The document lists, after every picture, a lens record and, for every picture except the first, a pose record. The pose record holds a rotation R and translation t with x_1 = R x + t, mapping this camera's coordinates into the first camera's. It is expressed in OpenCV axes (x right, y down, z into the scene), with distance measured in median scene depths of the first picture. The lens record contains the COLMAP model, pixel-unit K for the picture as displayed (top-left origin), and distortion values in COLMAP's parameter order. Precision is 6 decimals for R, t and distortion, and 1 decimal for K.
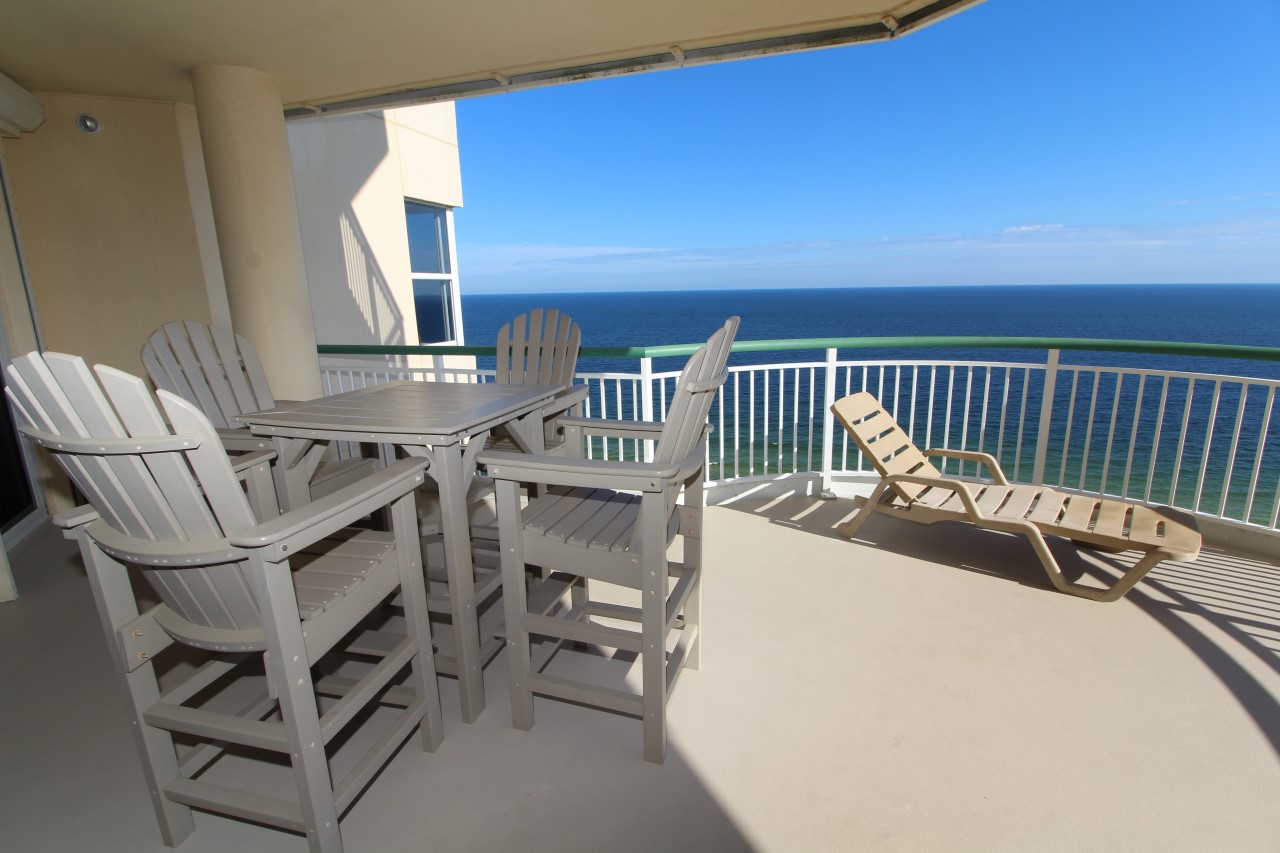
lens RADIAL K [[591.7, 0, 633.8], [0, 591.7, 426.9], [0, 0, 1]] dist [-0.001156, -0.013043]
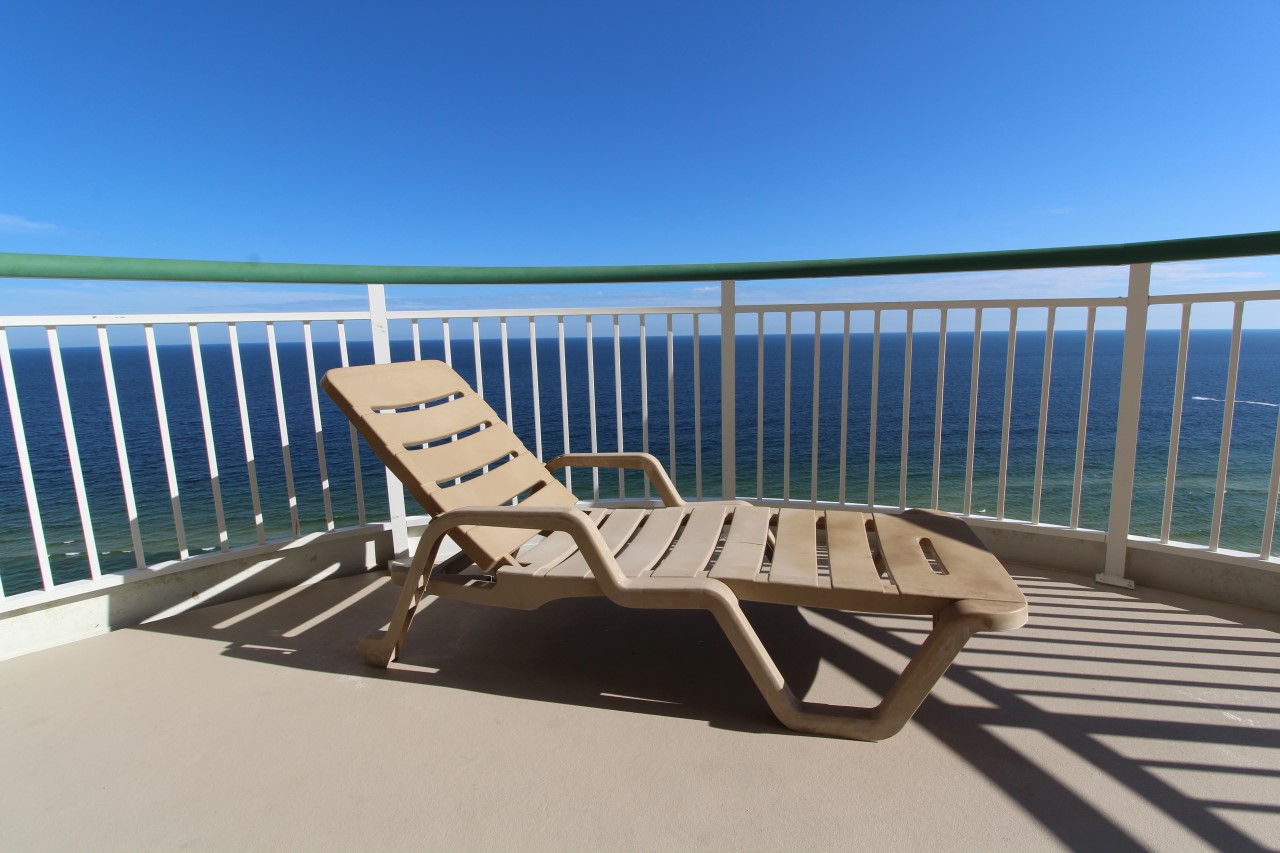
lens RADIAL K [[591.7, 0, 633.8], [0, 591.7, 426.9], [0, 0, 1]] dist [-0.001156, -0.013043]
pose [[0.903310, -0.062983, 0.424340, 0.388993], [0.096925, 0.993550, -0.058858, 0.058181], [-0.417896, 0.094296, 0.903588, 0.547931]]
